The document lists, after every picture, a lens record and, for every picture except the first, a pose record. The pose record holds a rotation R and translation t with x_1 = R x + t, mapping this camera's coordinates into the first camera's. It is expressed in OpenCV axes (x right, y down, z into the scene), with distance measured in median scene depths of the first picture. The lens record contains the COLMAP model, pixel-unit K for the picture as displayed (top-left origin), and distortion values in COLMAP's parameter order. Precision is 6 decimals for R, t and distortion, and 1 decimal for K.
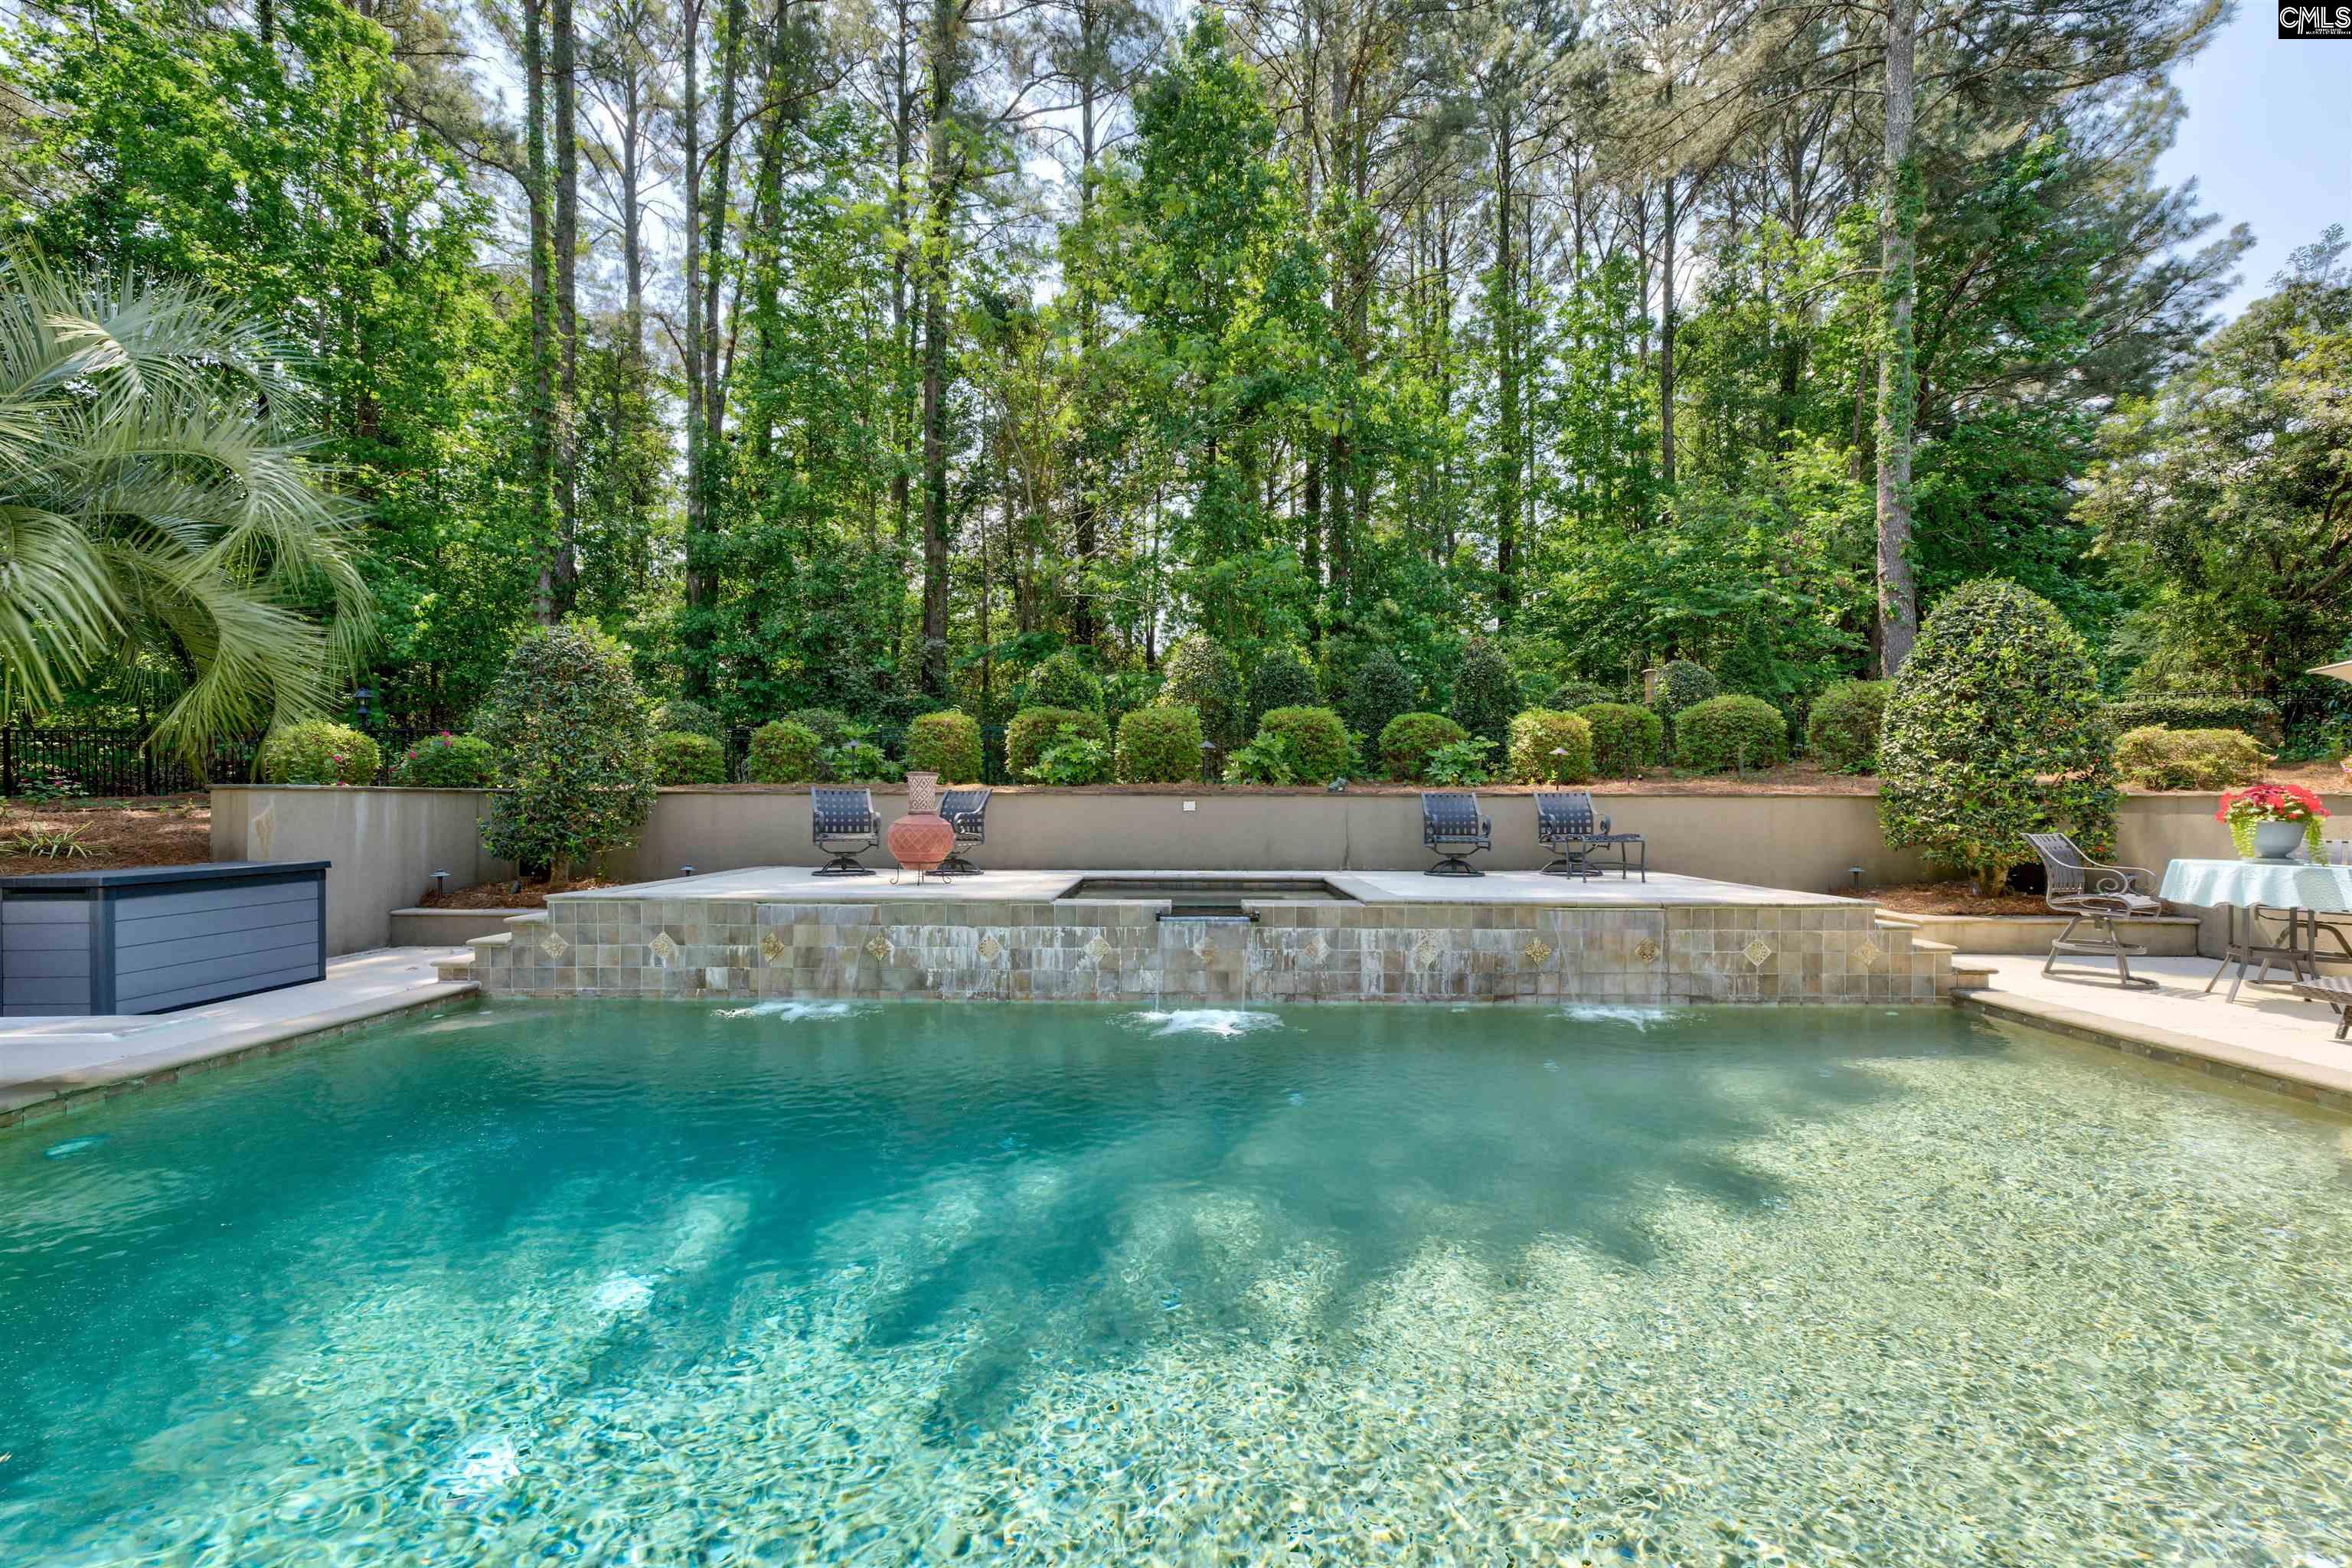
lens RADIAL K [[928.4, 0, 1173.9], [0, 928.4, 787.4], [0, 0, 1]] dist [0.000673, 0.000977]
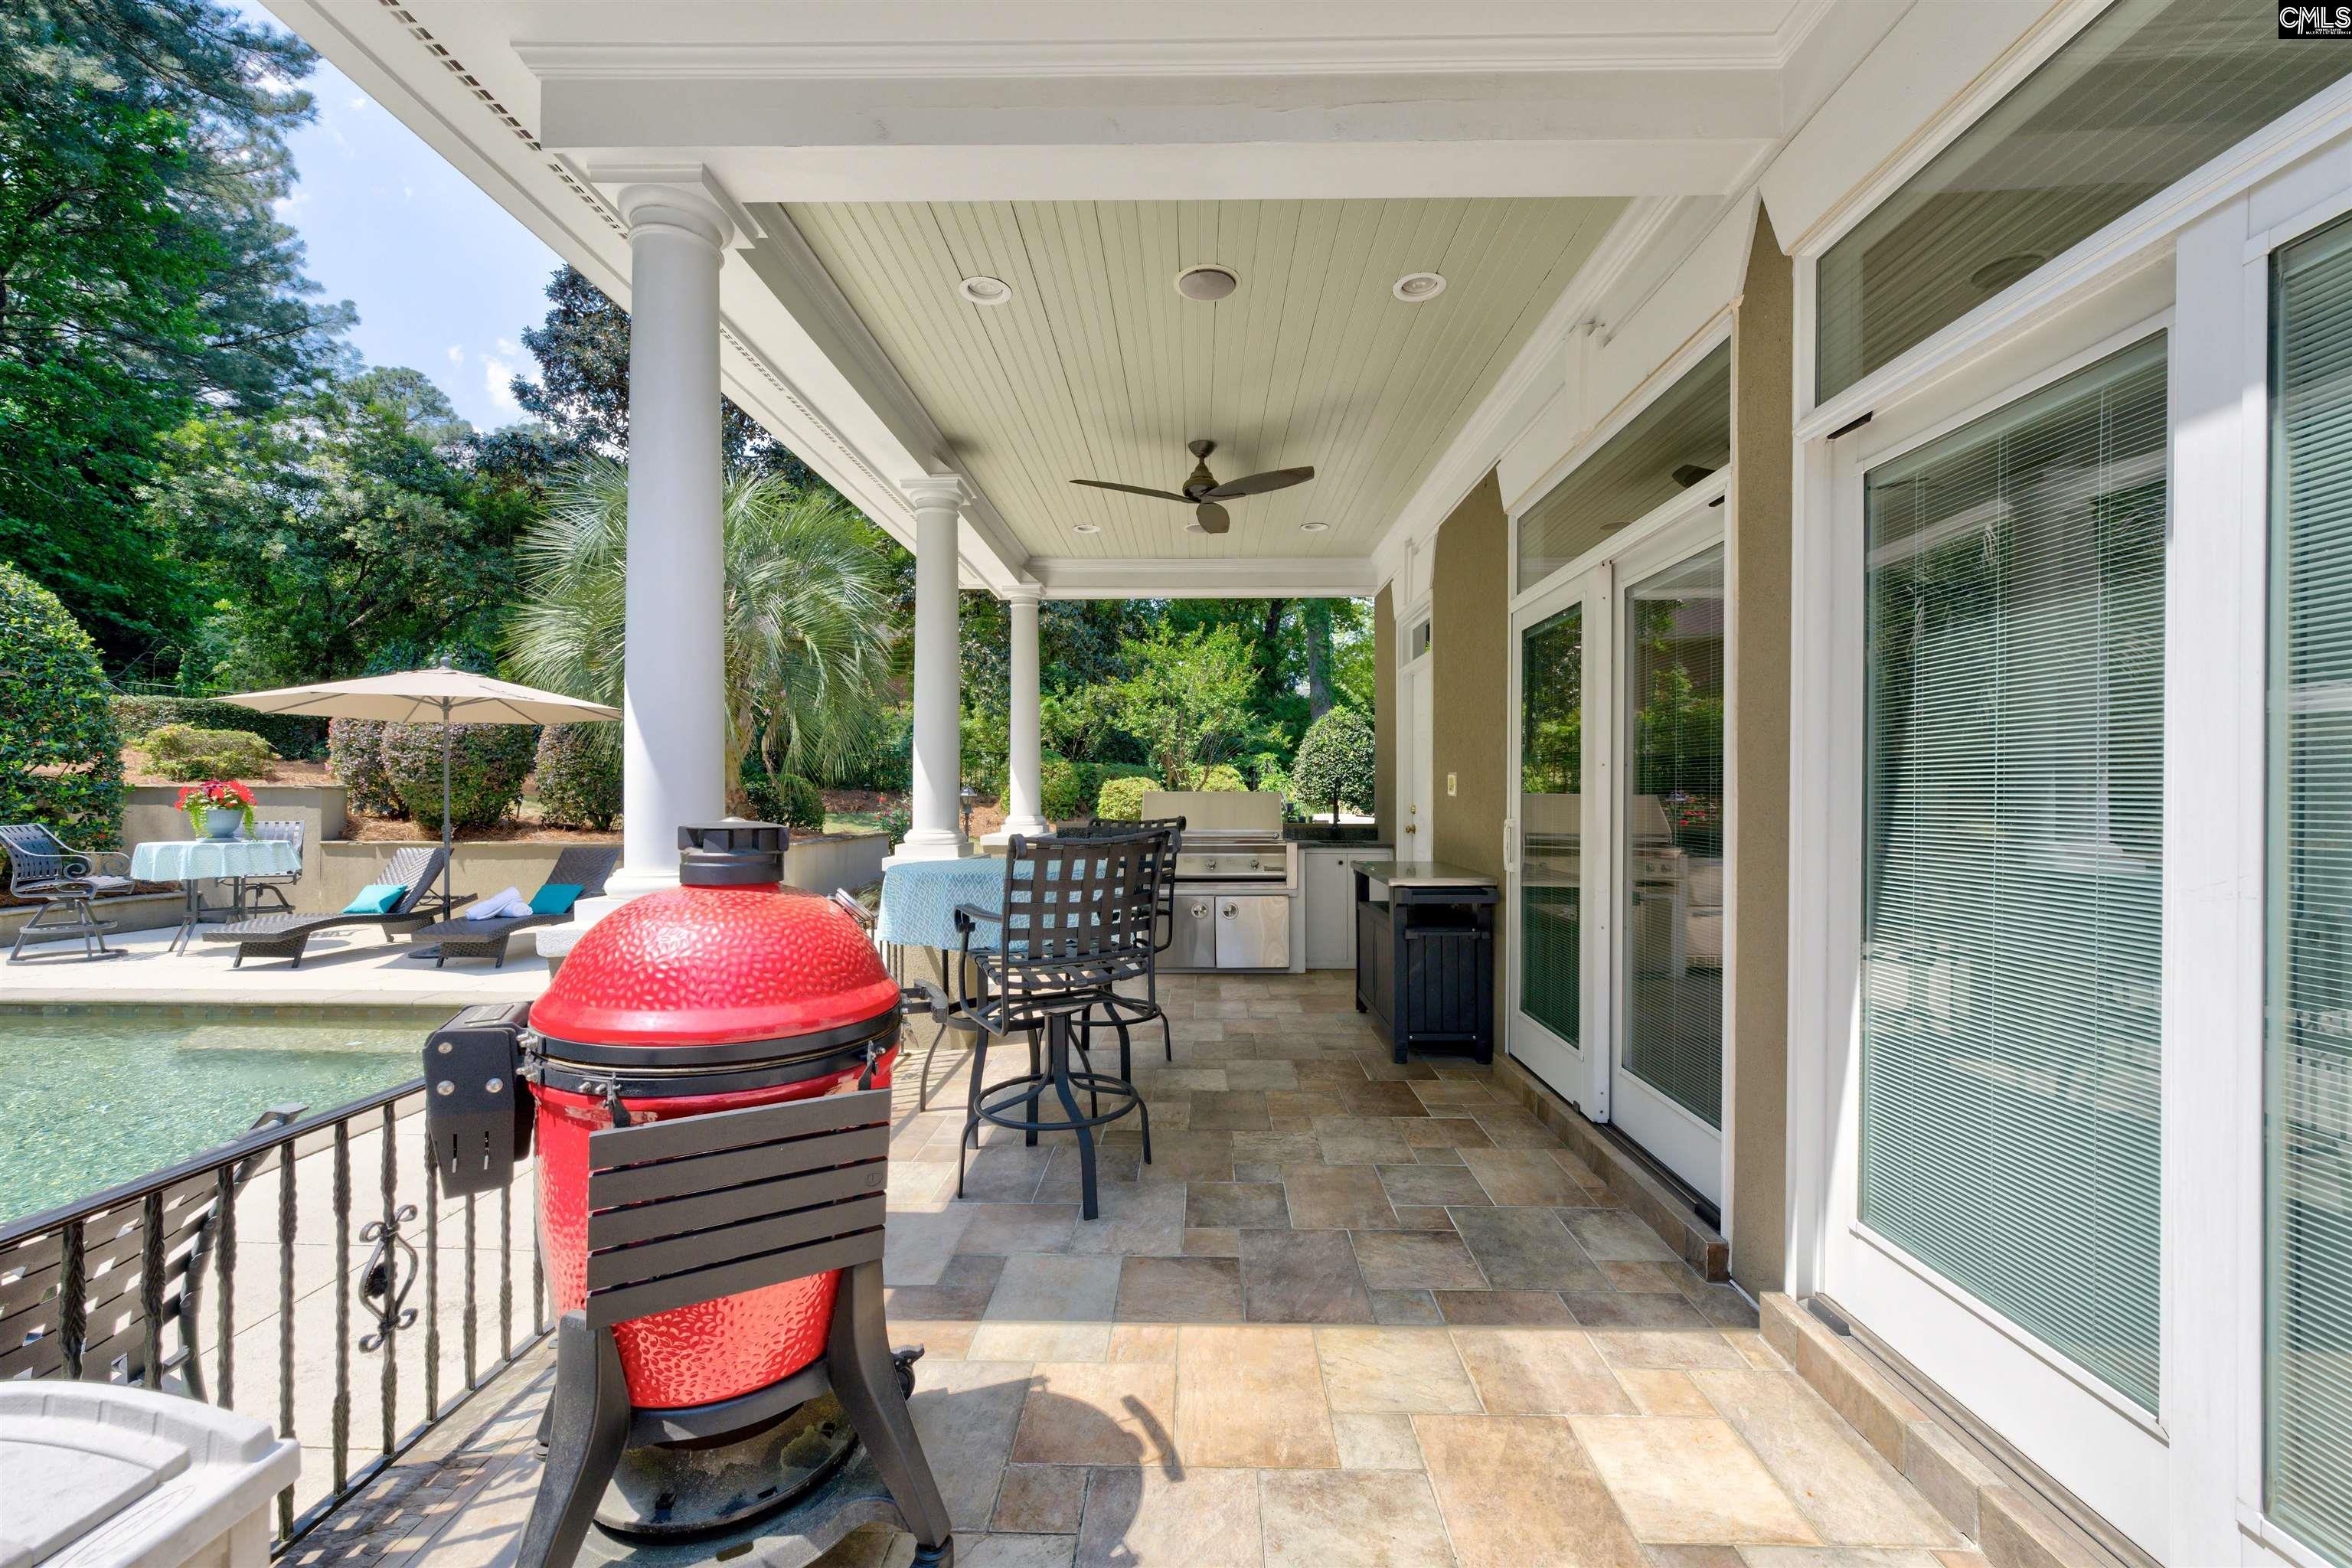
lens RADIAL K [[928.4, 0, 1176.5], [0, 928.4, 778.5], [0, 0, 1]] dist [0.000673, 0.000977]
pose [[0.009315, 0.012476, 0.999879, -0.076171], [-0.019680, 0.999731, -0.012291, -0.013333], [-0.999763, -0.019563, 0.009558, -0.280084]]
